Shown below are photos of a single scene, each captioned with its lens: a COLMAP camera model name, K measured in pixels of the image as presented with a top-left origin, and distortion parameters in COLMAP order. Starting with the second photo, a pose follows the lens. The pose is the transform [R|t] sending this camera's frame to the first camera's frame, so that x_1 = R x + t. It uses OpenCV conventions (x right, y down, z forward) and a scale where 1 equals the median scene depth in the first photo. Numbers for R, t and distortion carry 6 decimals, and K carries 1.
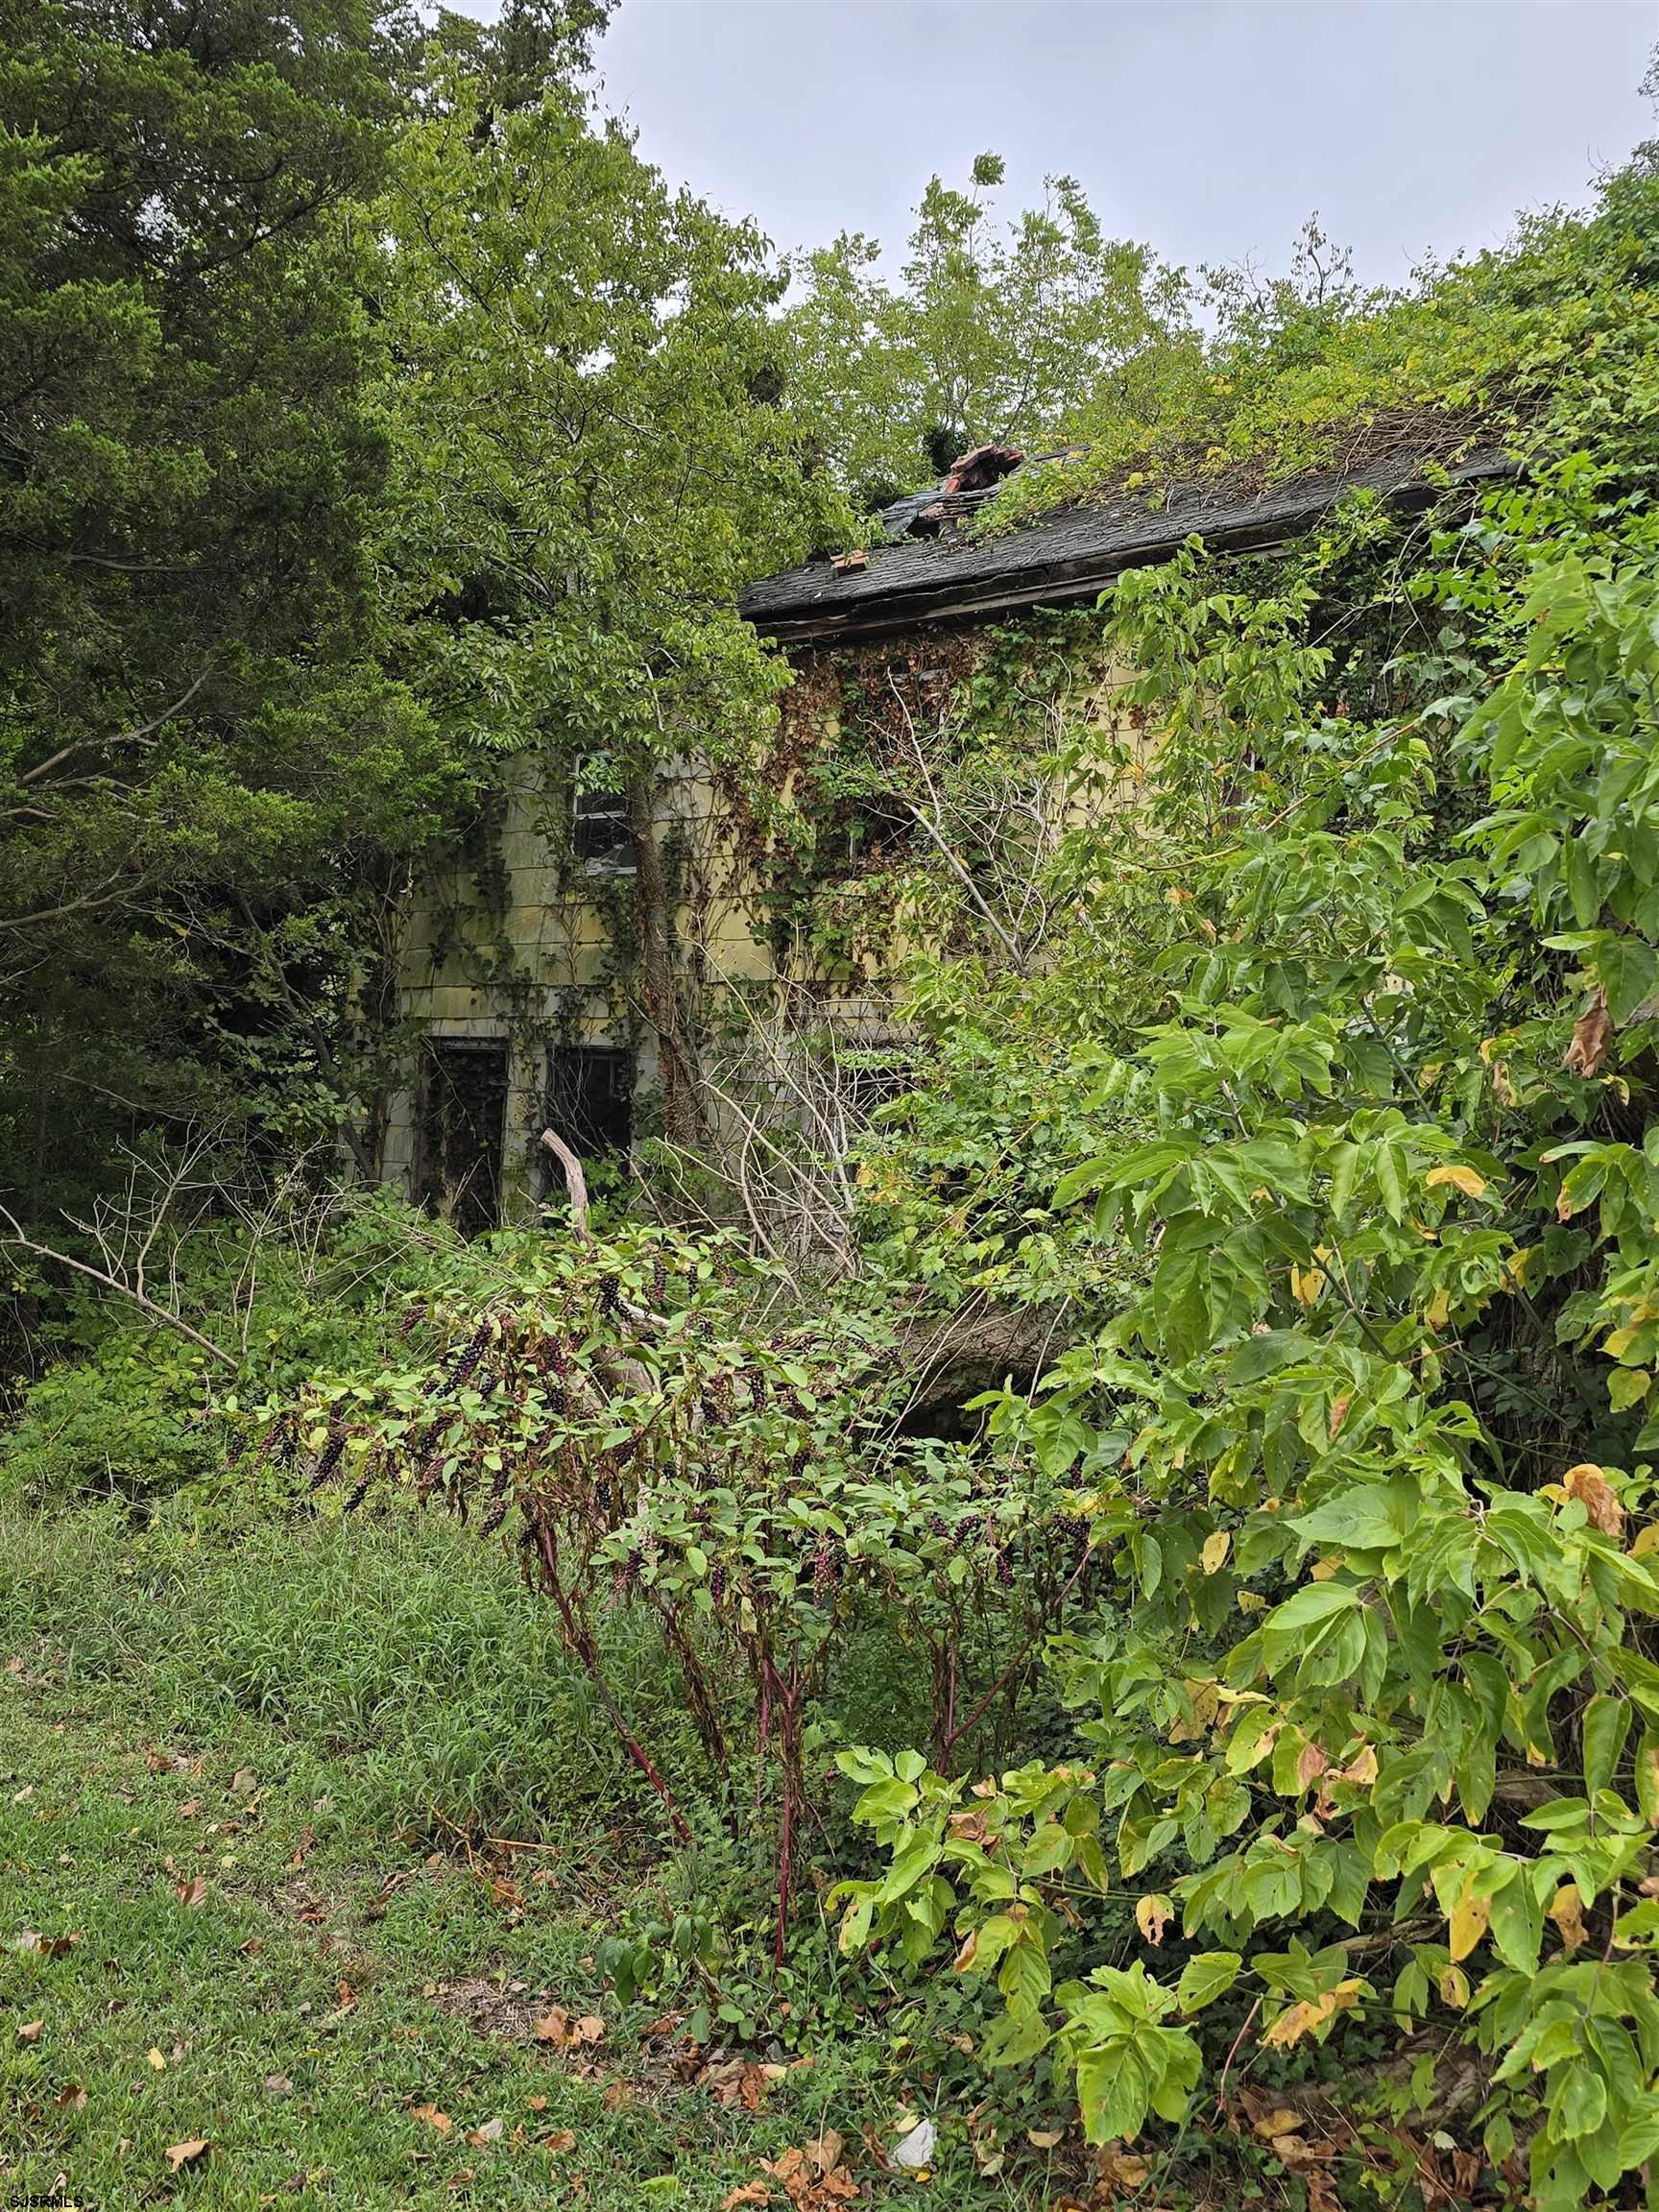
lens RADIAL K [[1747.7, 0, 829.5], [0, 1747.7, 1106.0], [0, 0, 1]] dist [0.038205, -0.006378]
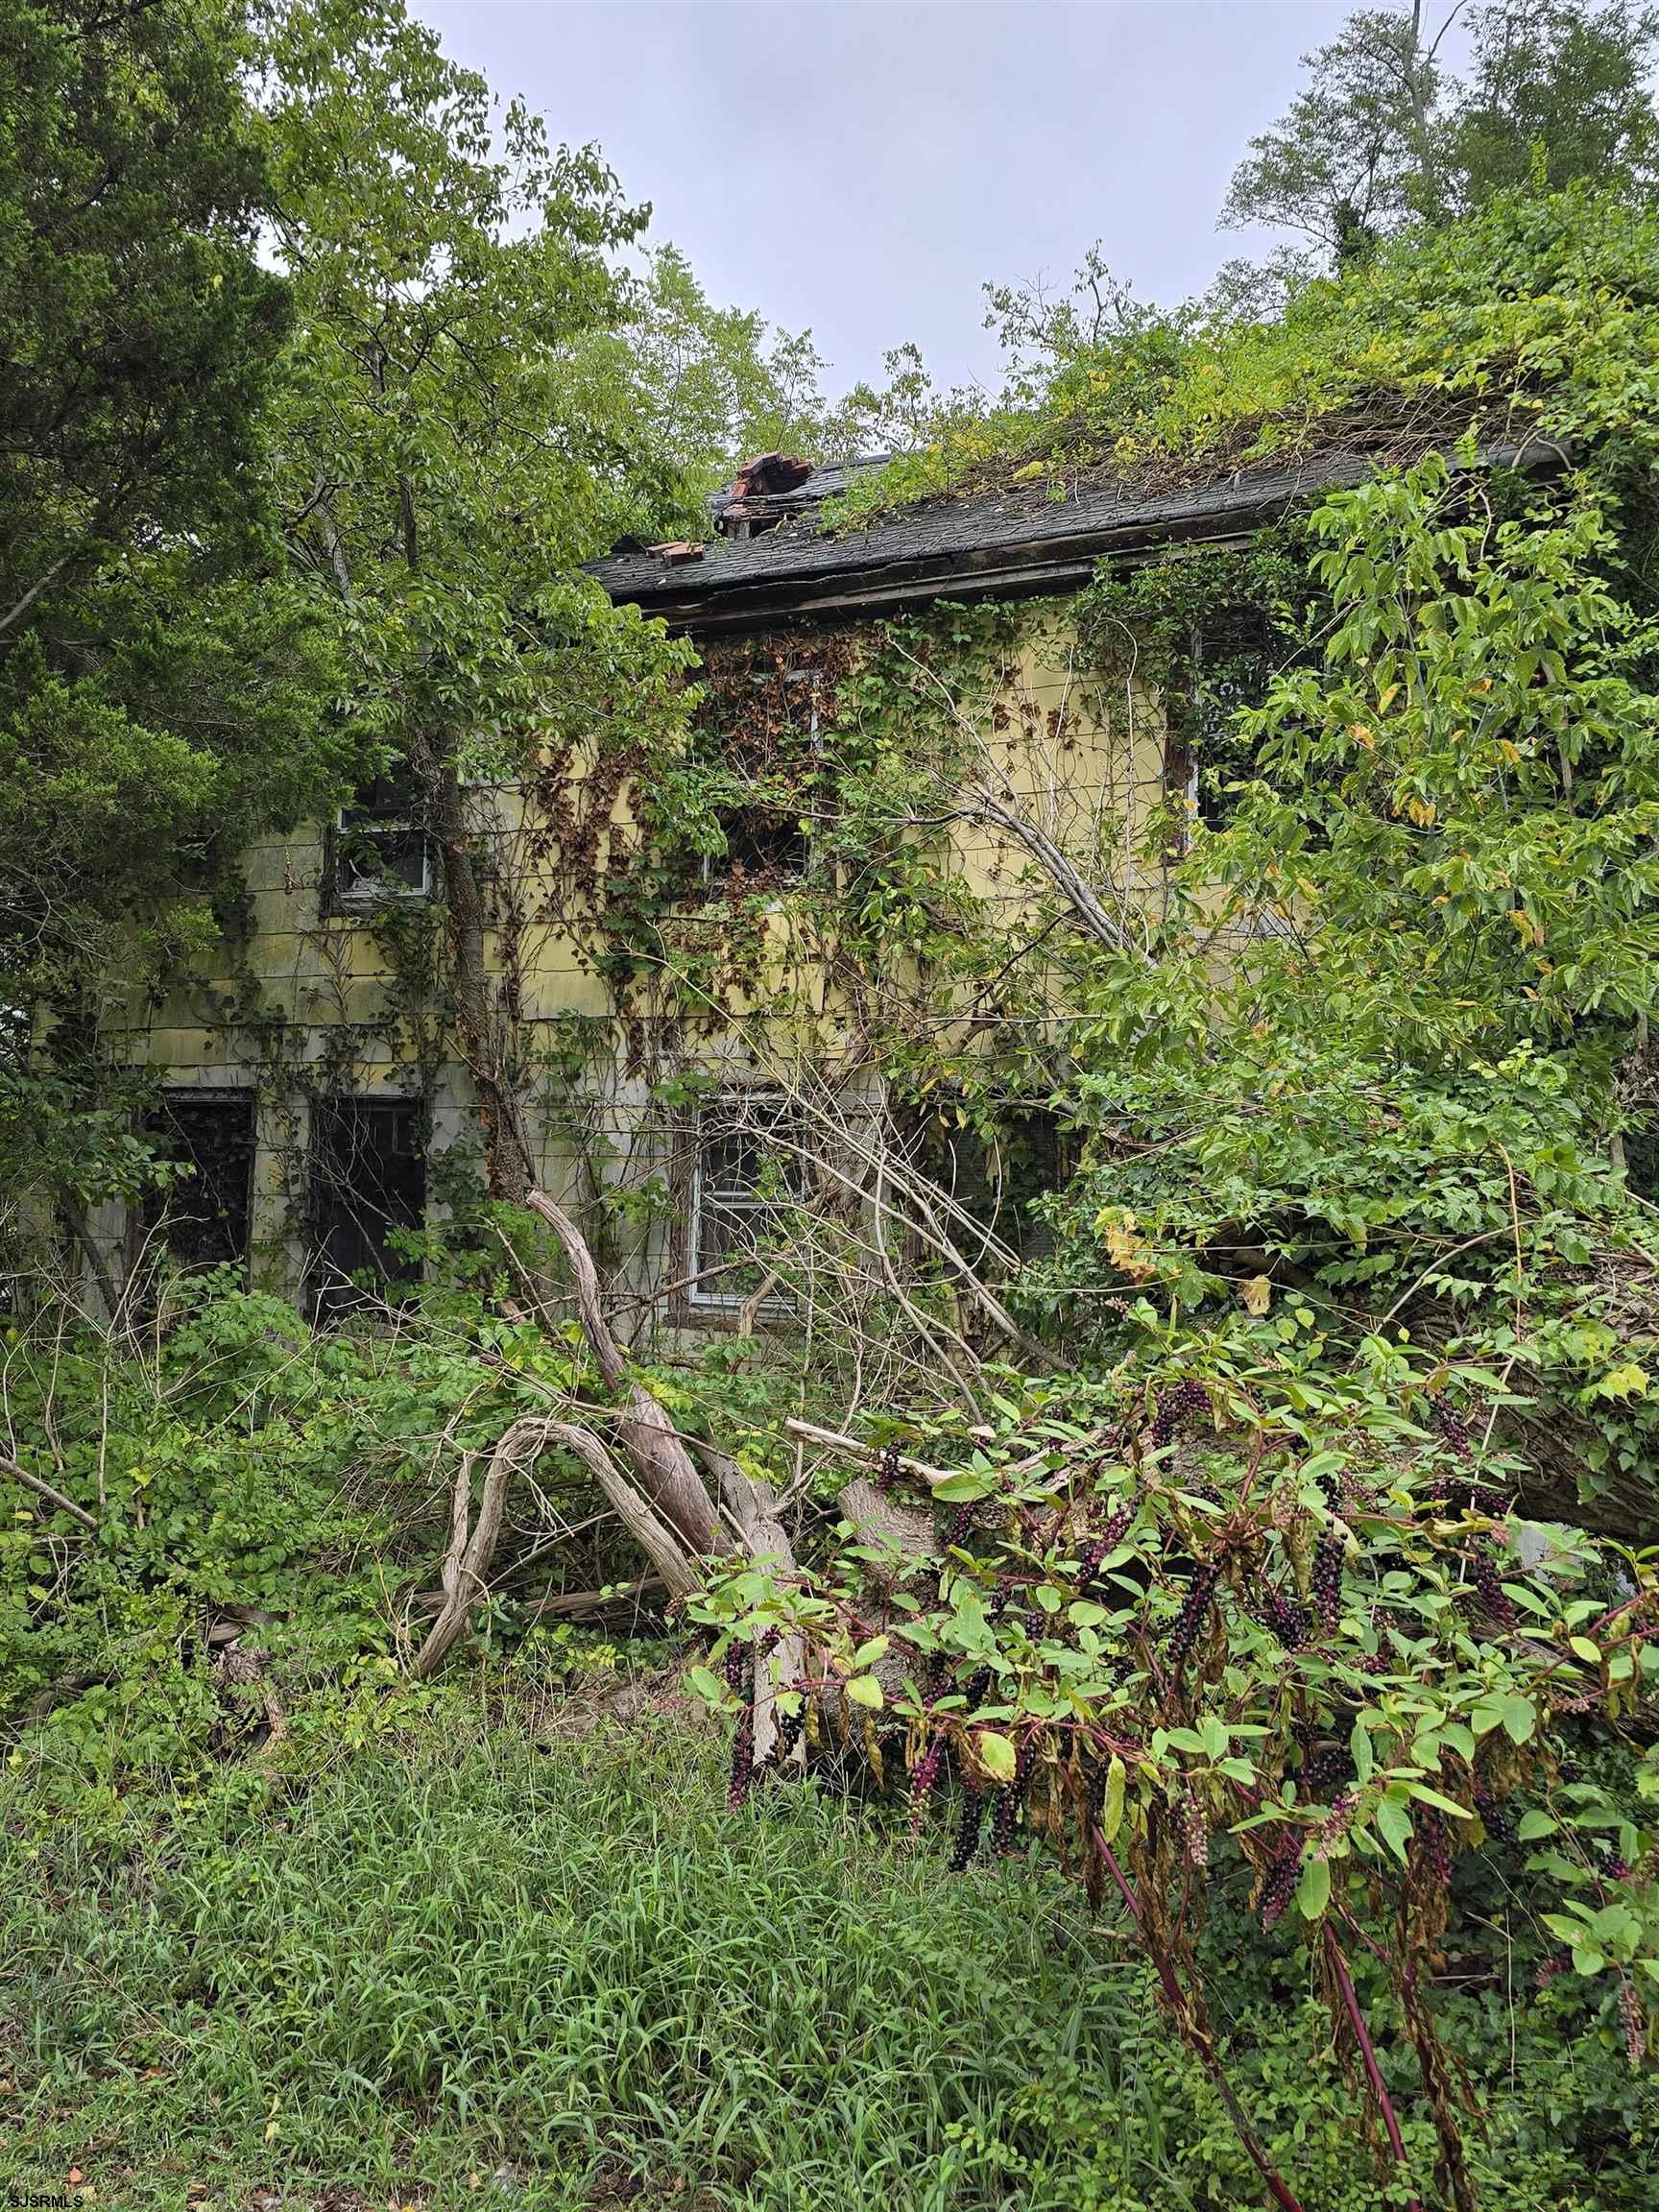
lens RADIAL K [[1747.7, 0, 829.5], [0, 1747.7, 1106.0], [0, 0, 1]] dist [0.038205, -0.006378]
pose [[0.973849, -0.009536, 0.226996, -0.122673], [0.017011, 0.999375, -0.030998, 0.001406], [-0.226558, 0.034049, 0.973402, 0.125295]]
